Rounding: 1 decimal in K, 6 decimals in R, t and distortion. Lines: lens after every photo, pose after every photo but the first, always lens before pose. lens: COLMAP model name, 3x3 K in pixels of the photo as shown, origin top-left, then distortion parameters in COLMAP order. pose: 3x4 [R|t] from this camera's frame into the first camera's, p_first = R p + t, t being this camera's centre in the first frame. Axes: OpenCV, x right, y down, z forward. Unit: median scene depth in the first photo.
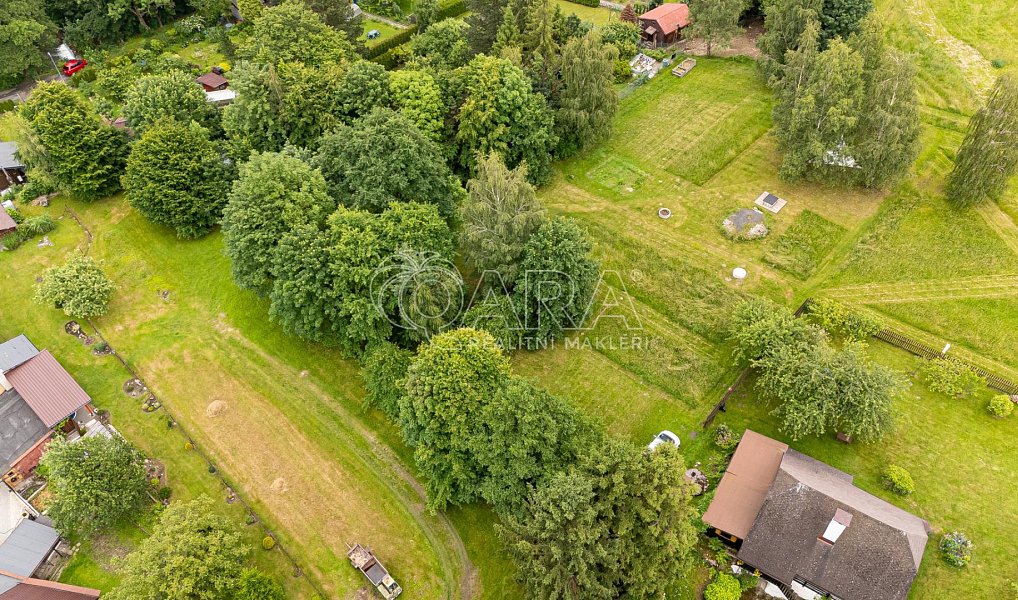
lens RADIAL K [[830.5, 0, 509.0], [0, 830.5, 300.0], [0, 0, 1]] dist [0.046024, -0.061431]
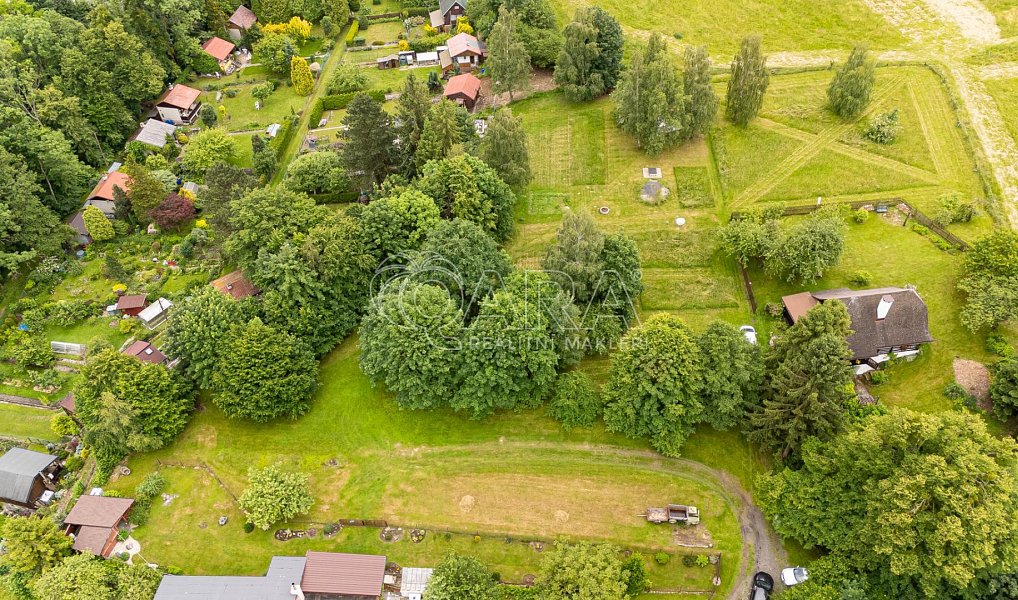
lens RADIAL K [[830.5, 0, 509.0], [0, 830.5, 300.0], [0, 0, 1]] dist [0.046024, -0.061431]
pose [[0.752989, -0.464525, 0.466073, -0.646837], [0.491888, 0.867820, 0.070242, -0.154420], [-0.437097, 0.176365, 0.881953, -0.098562]]
